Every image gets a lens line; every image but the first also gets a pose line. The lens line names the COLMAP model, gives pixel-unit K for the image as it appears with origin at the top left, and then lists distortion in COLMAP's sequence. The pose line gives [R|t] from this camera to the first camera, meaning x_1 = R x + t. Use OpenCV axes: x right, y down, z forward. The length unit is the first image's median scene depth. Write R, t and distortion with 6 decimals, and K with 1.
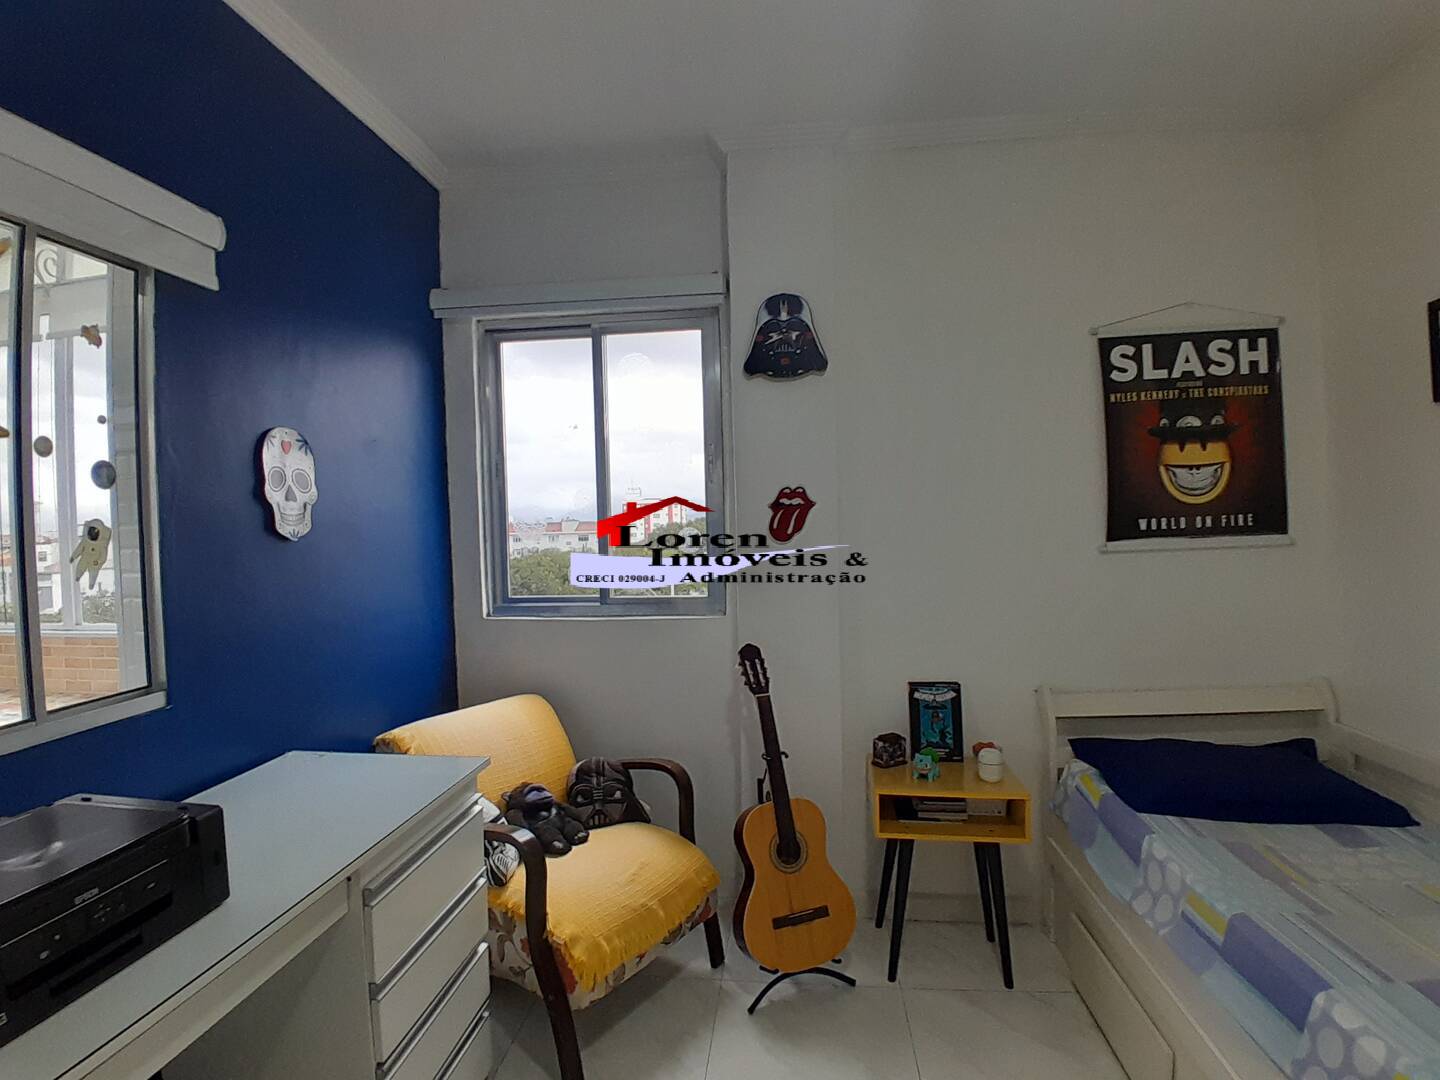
lens RADIAL K [[716.1, 0, 718.1], [0, 716.1, 538.0], [0, 0, 1]] dist [0.004157, -0.049197]
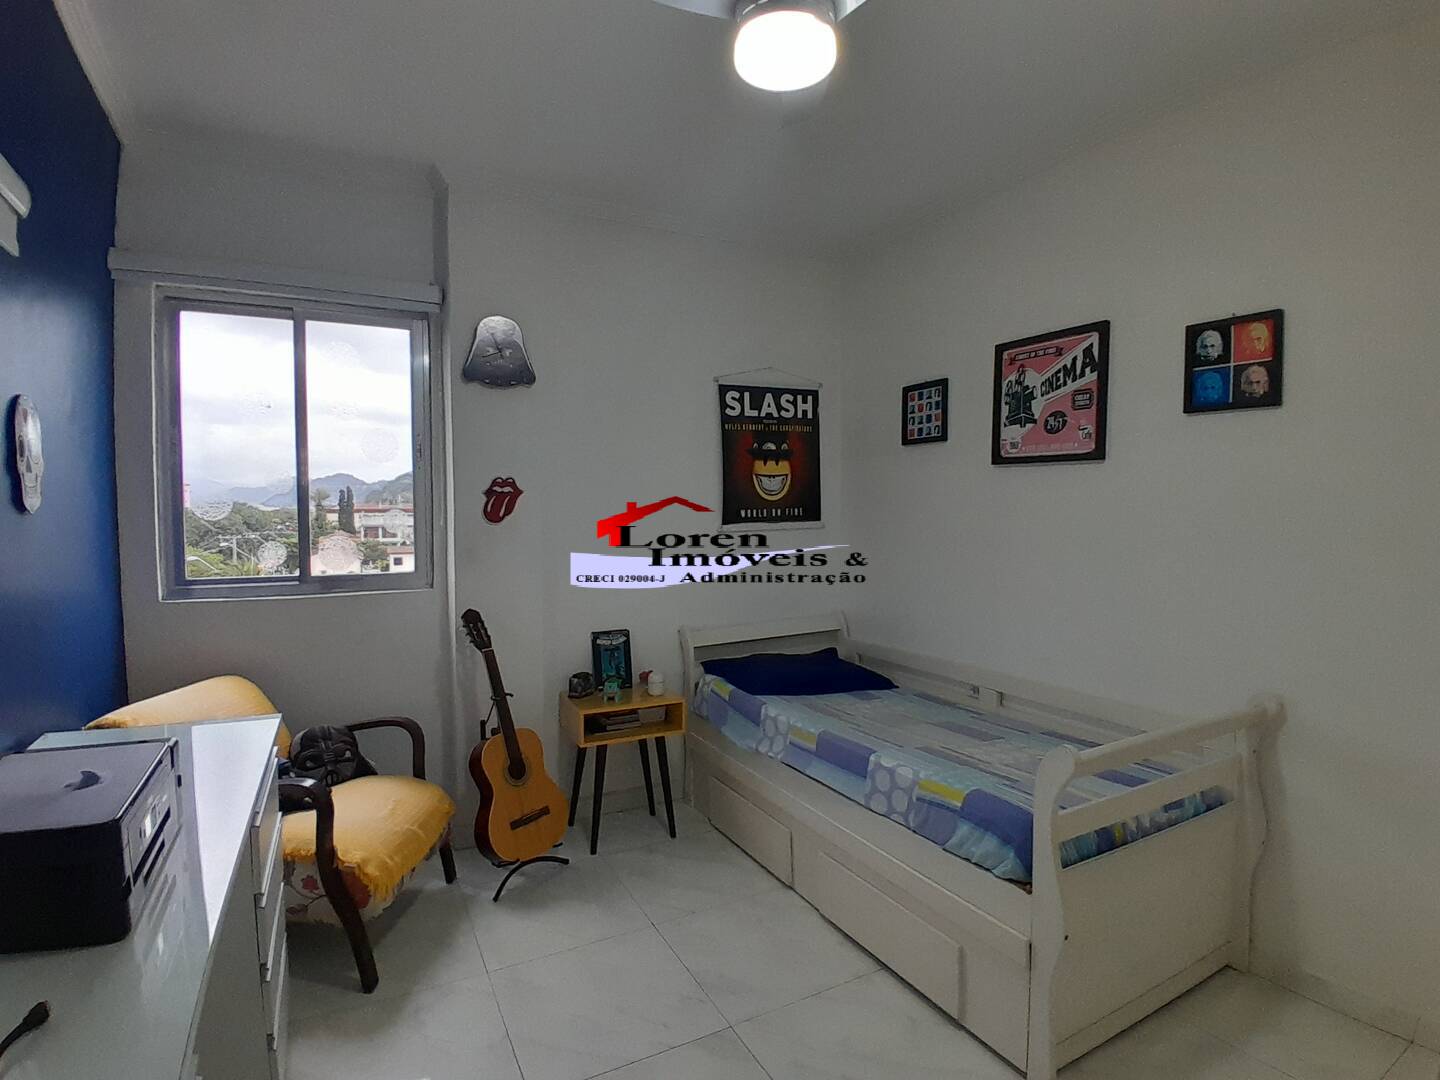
lens RADIAL K [[716.1, 0, 718.1], [0, 716.1, 538.0], [0, 0, 1]] dist [0.004157, -0.049197]
pose [[0.827604, -0.001475, 0.561310, -0.288582], [-0.005767, 0.999921, 0.011130, 0.015944], [-0.561282, -0.012448, 0.827531, -0.210297]]
